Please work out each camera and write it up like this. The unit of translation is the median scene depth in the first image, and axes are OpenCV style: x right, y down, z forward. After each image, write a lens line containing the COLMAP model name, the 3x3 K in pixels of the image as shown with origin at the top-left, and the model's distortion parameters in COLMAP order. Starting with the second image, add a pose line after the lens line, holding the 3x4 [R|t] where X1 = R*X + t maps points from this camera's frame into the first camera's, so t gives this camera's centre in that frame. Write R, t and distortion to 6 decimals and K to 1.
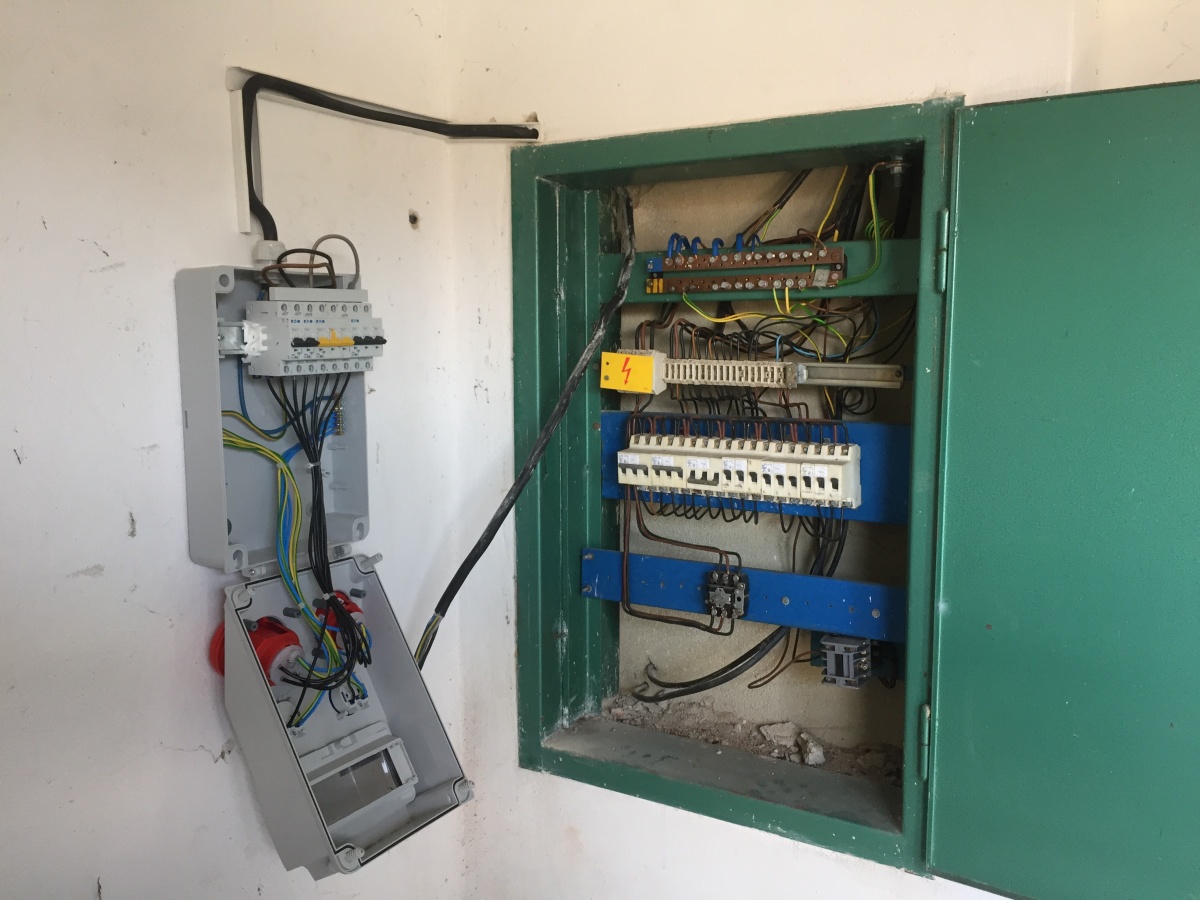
lens RADIAL K [[1029.6, 0, 600.0], [0, 1029.6, 450.0], [0, 0, 1]] dist [0.003638, 0.006285]
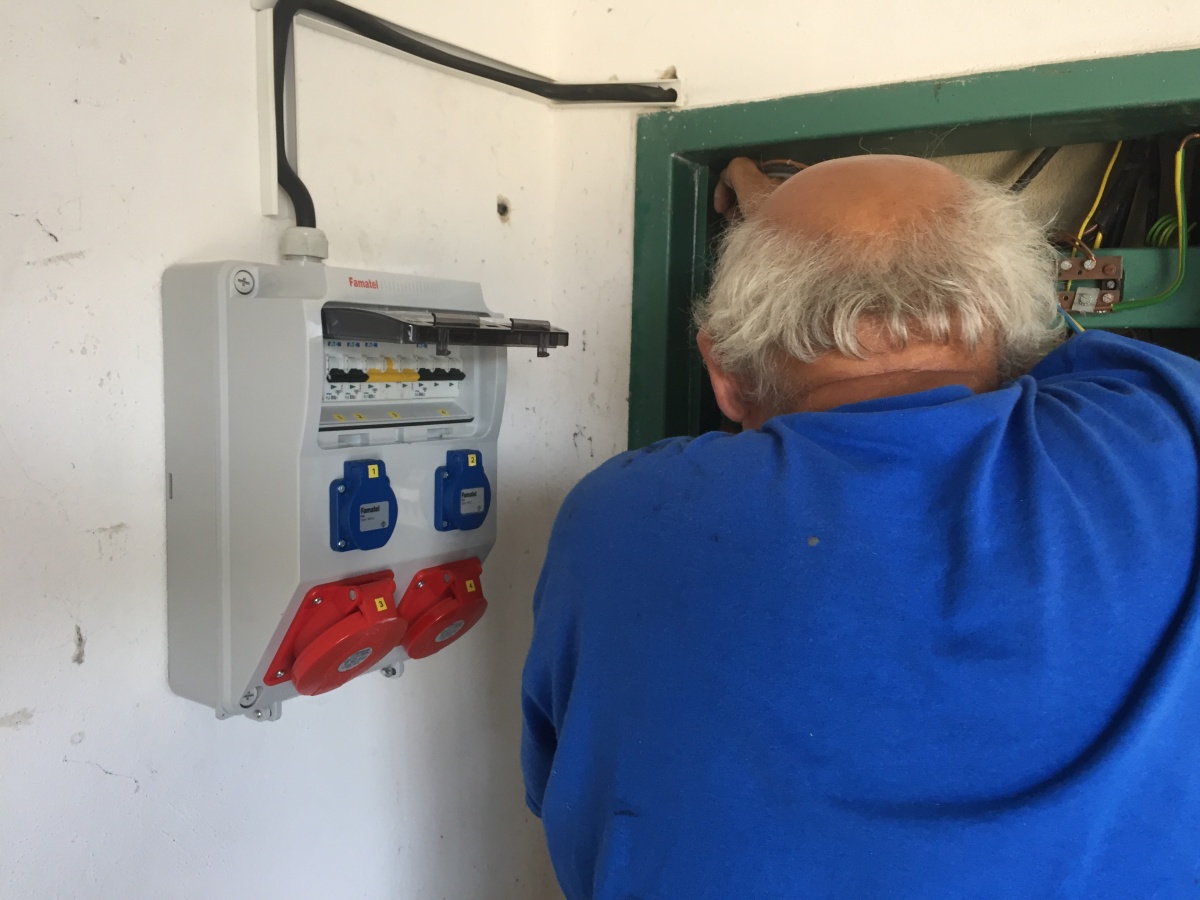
lens RADIAL K [[1082.5, 0, 600.0], [0, 1082.5, 450.0], [0, 0, 1]] dist [-0.015174, -0.018913]
pose [[0.997554, 0.031134, -0.062583, -0.063997], [-0.032731, 0.999160, -0.024649, -0.037439], [0.061763, 0.026637, 0.997735, 0.258695]]
